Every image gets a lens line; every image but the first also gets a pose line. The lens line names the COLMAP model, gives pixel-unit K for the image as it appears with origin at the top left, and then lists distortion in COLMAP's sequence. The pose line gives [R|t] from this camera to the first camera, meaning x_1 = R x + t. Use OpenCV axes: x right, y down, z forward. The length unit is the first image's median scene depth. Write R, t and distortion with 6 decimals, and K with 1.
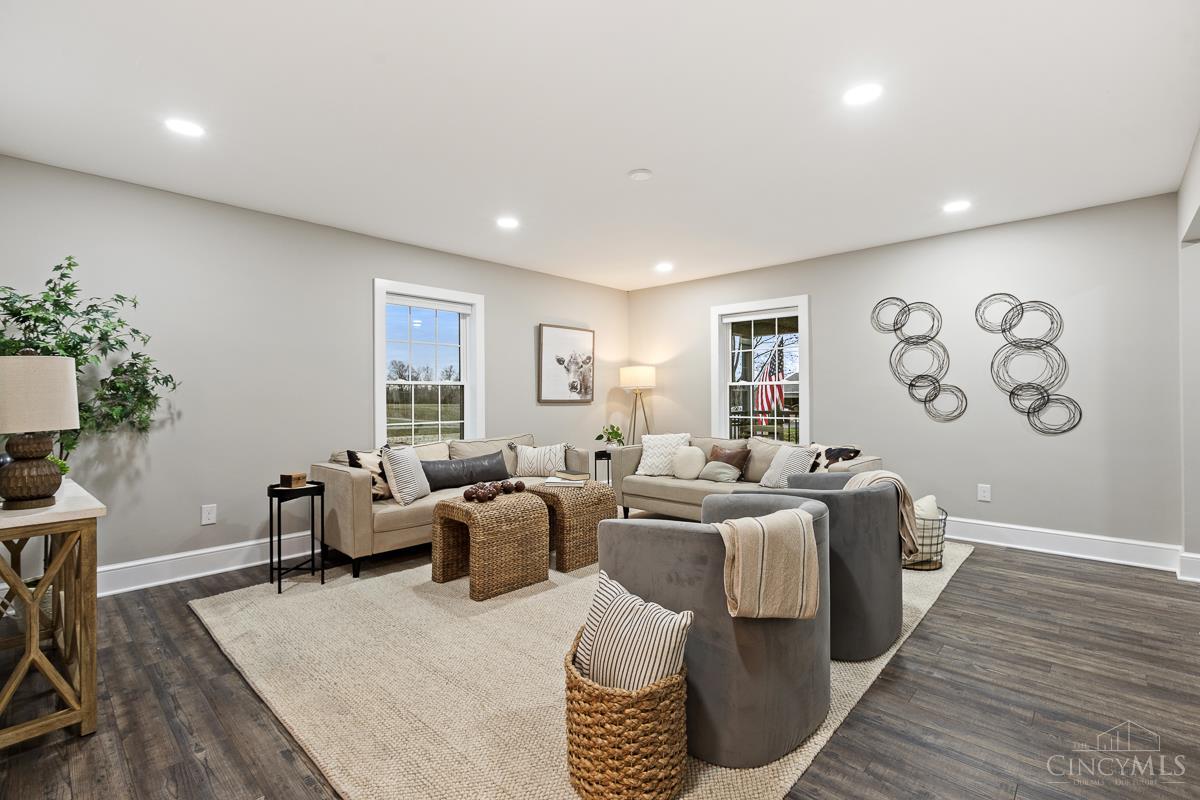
lens RADIAL K [[537.5, 0, 596.4], [0, 537.5, 396.5], [0, 0, 1]] dist [0.001171, 0.001174]
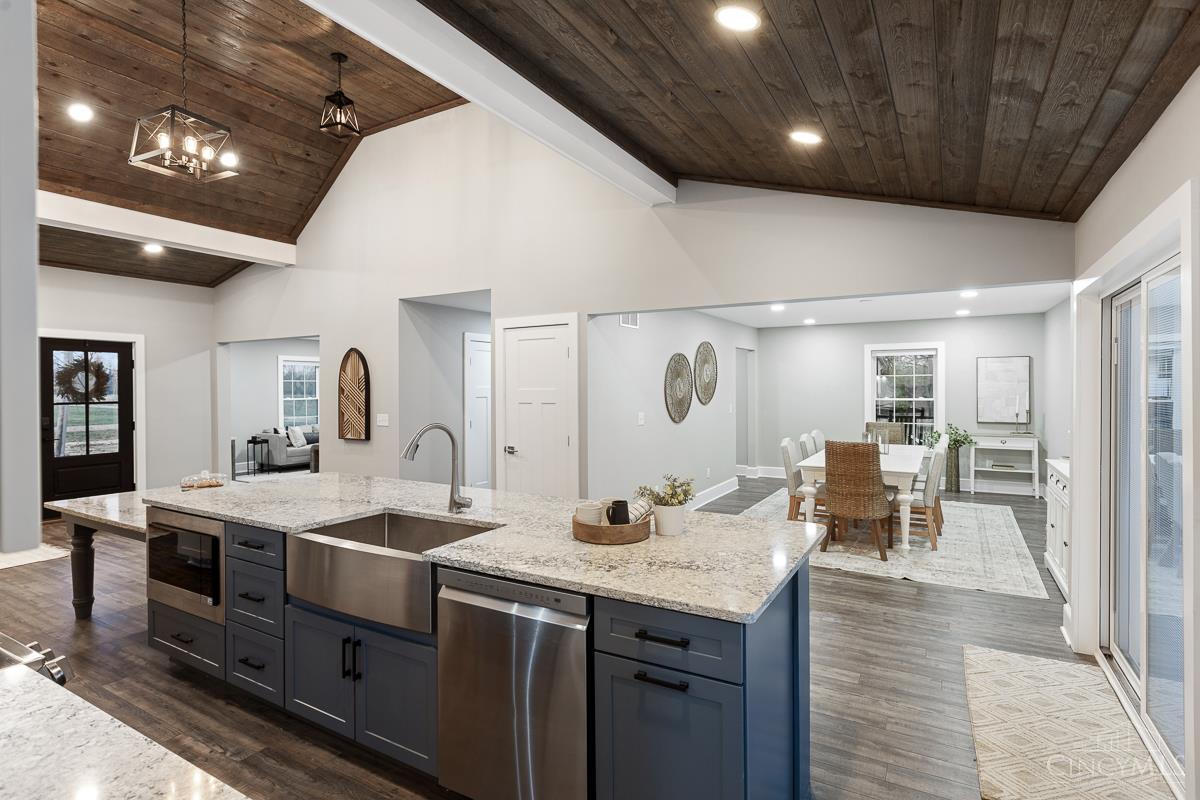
lens RADIAL K [[607.0, 0, 598.3], [0, 607.0, 392.8], [0, 0, 1]] dist [-0.000166, -0.000340]
pose [[0.974670, 0.001842, 0.223642, 0.315882], [-0.004825, 0.999907, 0.012792, -0.088081], [-0.223598, -0.013547, 0.974587, -1.693534]]
